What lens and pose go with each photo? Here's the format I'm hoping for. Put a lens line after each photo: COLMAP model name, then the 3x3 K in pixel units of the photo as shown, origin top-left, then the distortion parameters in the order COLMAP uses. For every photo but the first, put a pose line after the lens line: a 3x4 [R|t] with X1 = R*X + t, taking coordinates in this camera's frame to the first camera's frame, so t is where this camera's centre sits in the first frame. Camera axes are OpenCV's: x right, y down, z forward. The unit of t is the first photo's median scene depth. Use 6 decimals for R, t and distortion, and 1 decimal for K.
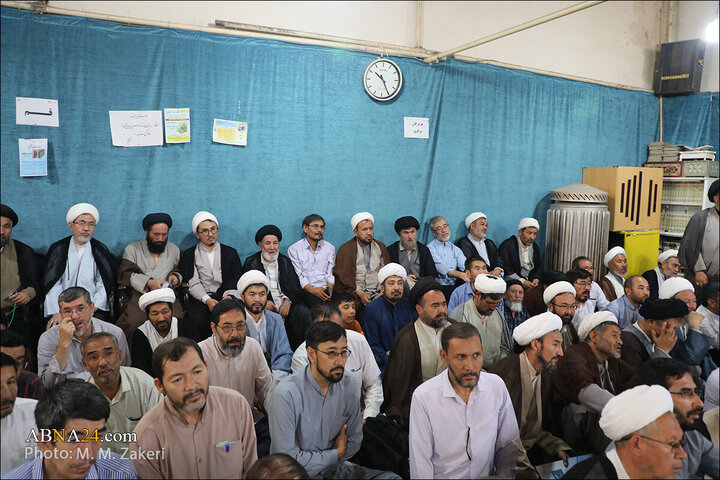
lens RADIAL K [[498.5, 0, 365.0], [0, 498.5, 239.6], [0, 0, 1]] dist [-0.065403, 0.038208]
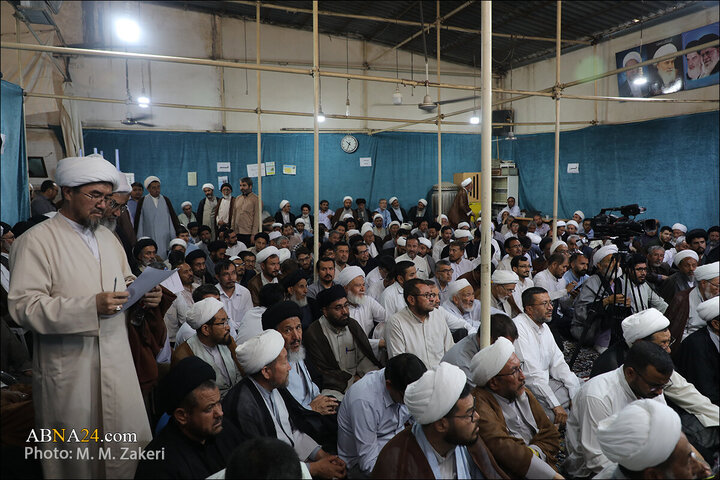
lens RADIAL K [[522.0, 0, 374.1], [0, 522.0, 224.1], [0, 0, 1]] dist [-0.045969, 0.002161]
pose [[0.997242, -0.034724, -0.065598, 0.335177], [0.033466, 0.999236, -0.020171, 0.138492], [0.066248, 0.017920, 0.997642, -1.668564]]
